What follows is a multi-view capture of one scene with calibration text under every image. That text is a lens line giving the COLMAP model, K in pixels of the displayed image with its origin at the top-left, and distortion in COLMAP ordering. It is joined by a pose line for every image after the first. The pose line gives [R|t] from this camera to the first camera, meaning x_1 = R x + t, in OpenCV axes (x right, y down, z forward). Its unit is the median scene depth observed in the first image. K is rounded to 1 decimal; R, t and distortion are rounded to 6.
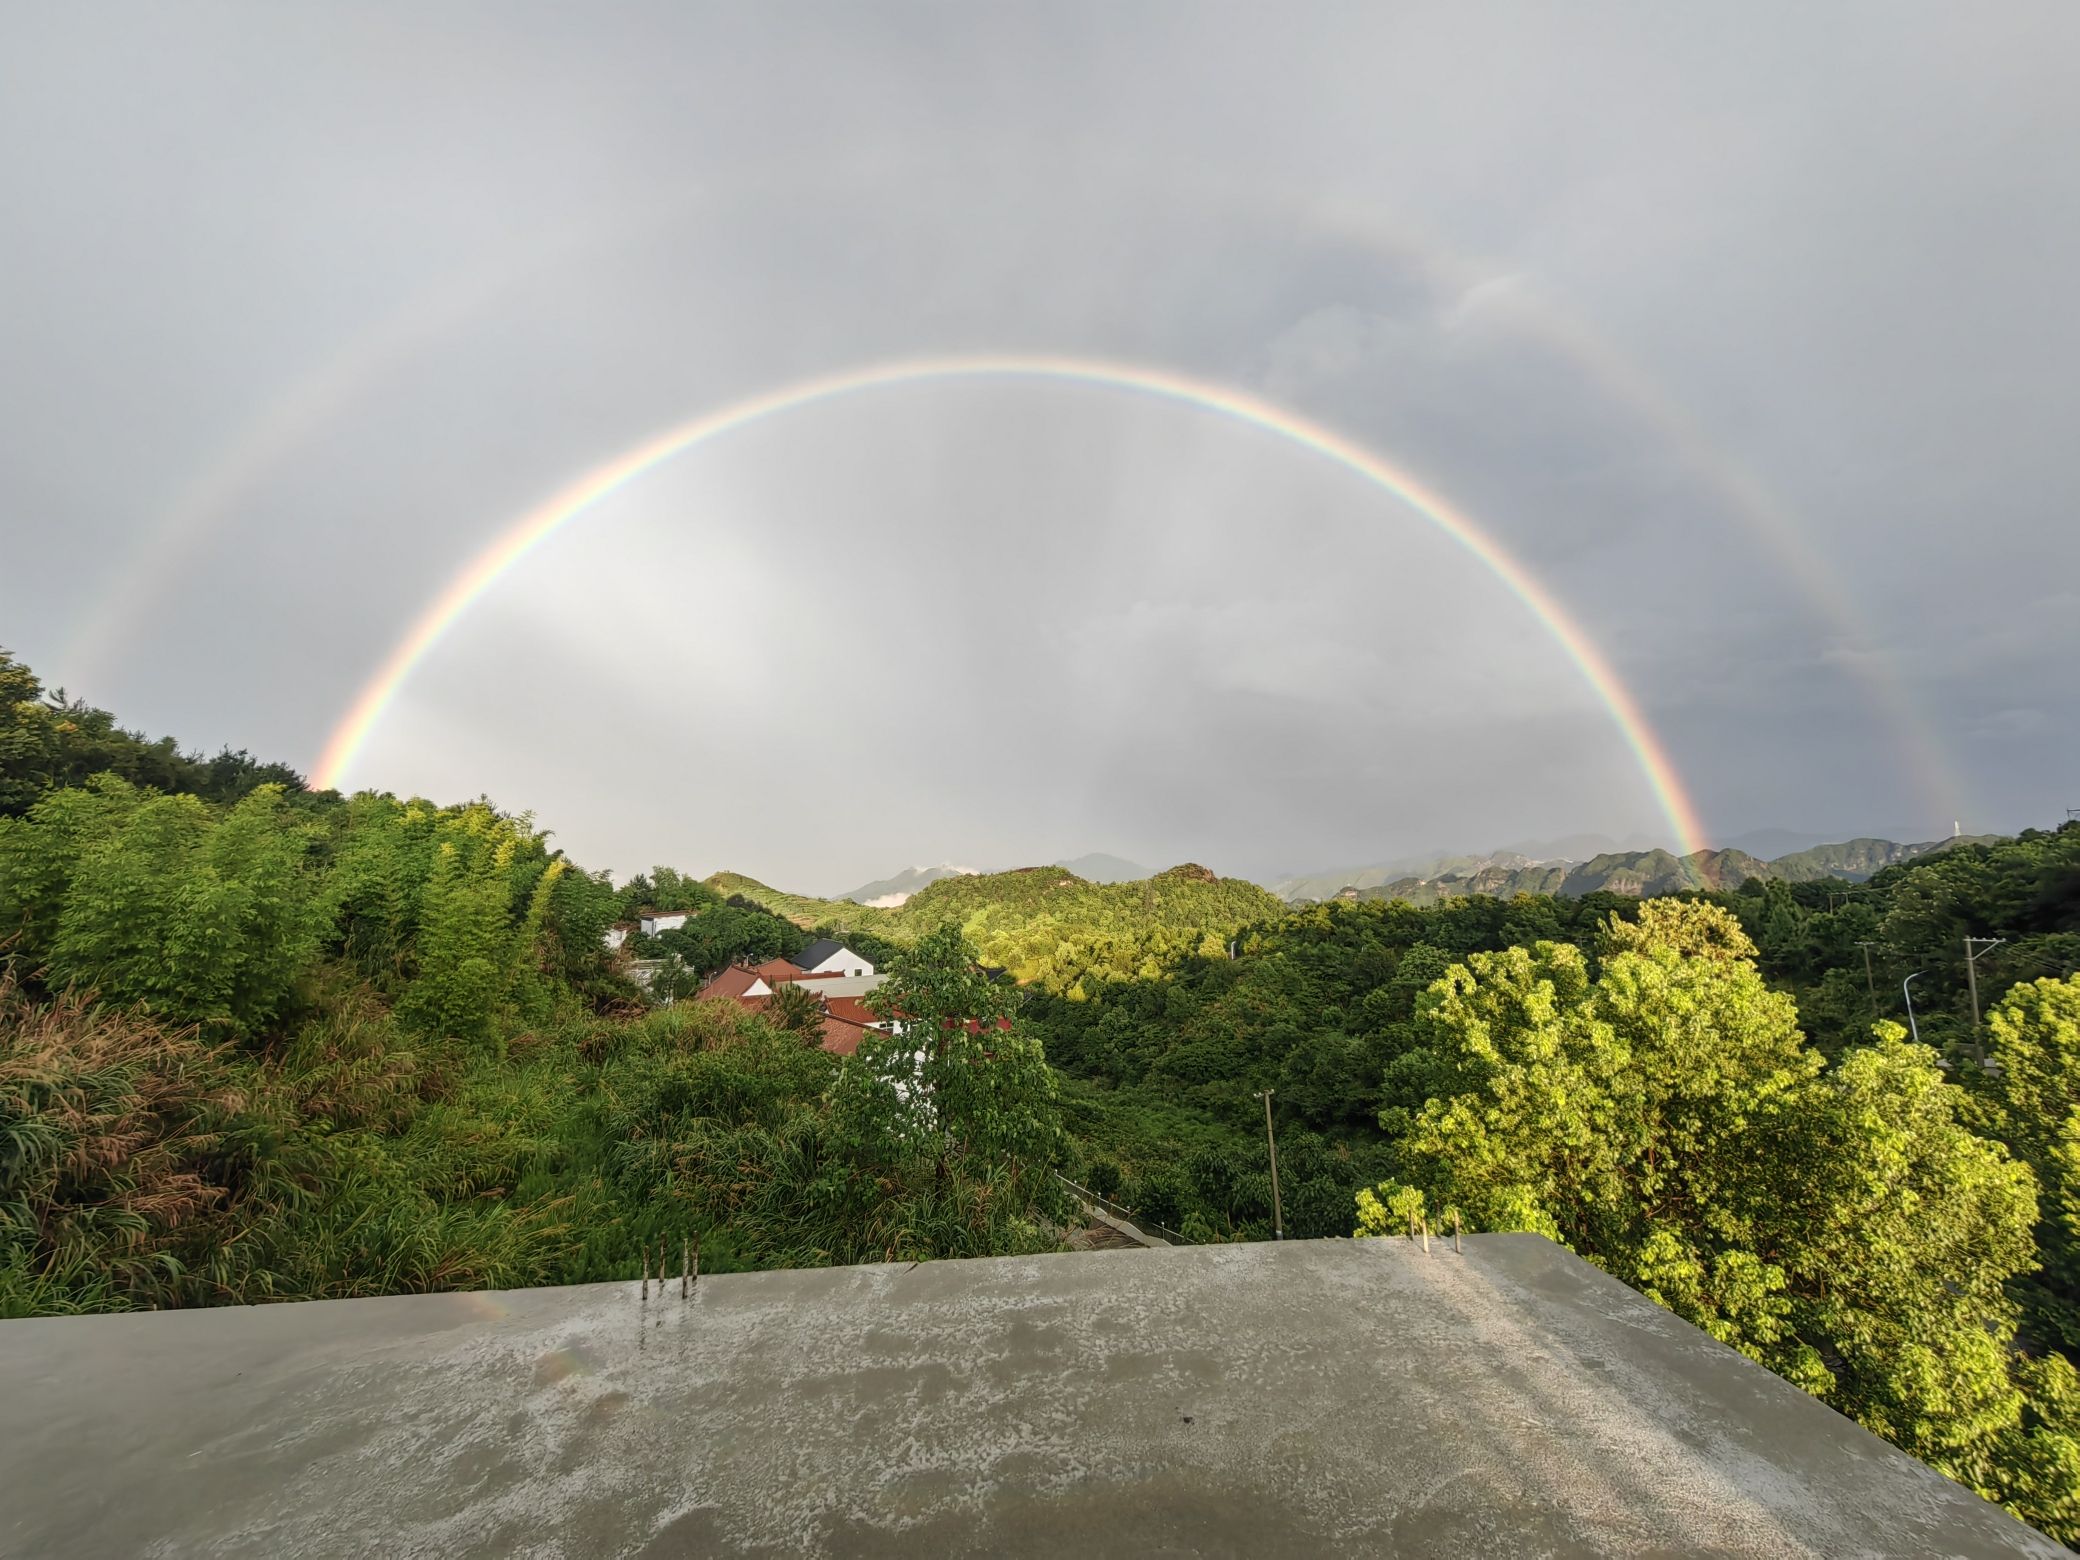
lens RADIAL K [[787.9, 0, 1040.0], [0, 787.9, 780.0], [0, 0, 1]] dist [0.001802, -0.000342]
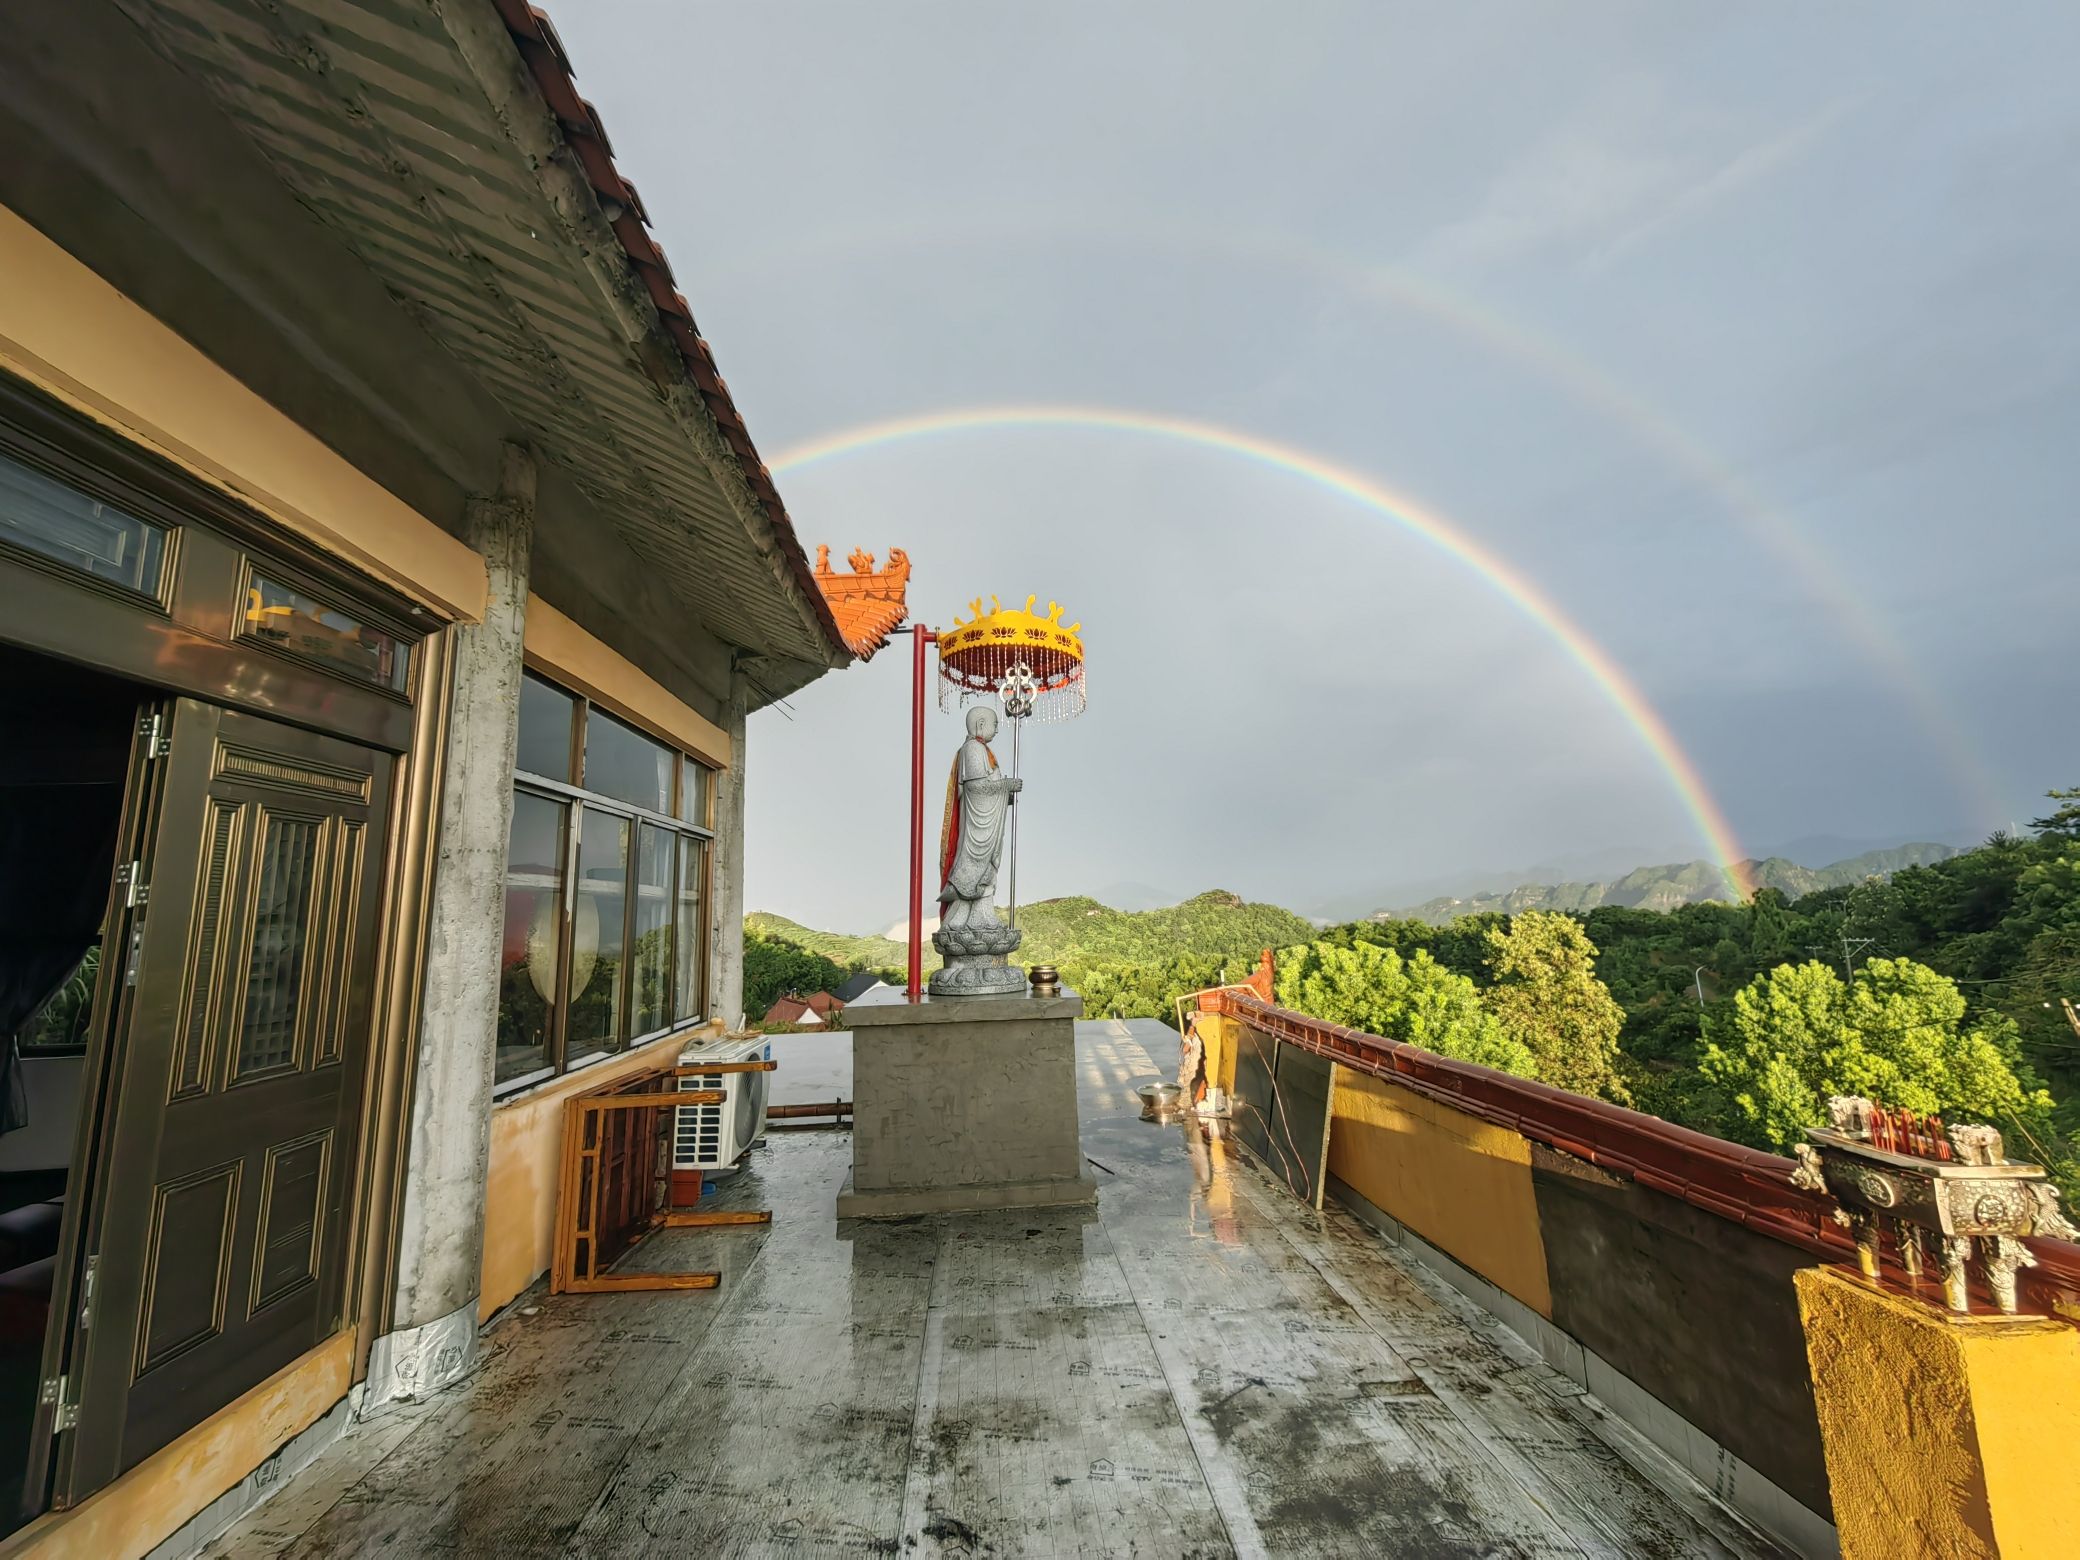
lens RADIAL K [[803.3, 0, 1042.2], [0, 803.3, 785.8], [0, 0, 1]] dist [-0.009592, 0.009276]
pose [[0.999031, -0.033268, -0.028826, 0.012208], [0.032448, 0.999068, -0.028450, -0.014484], [0.029746, 0.027487, 0.999180, -0.106381]]
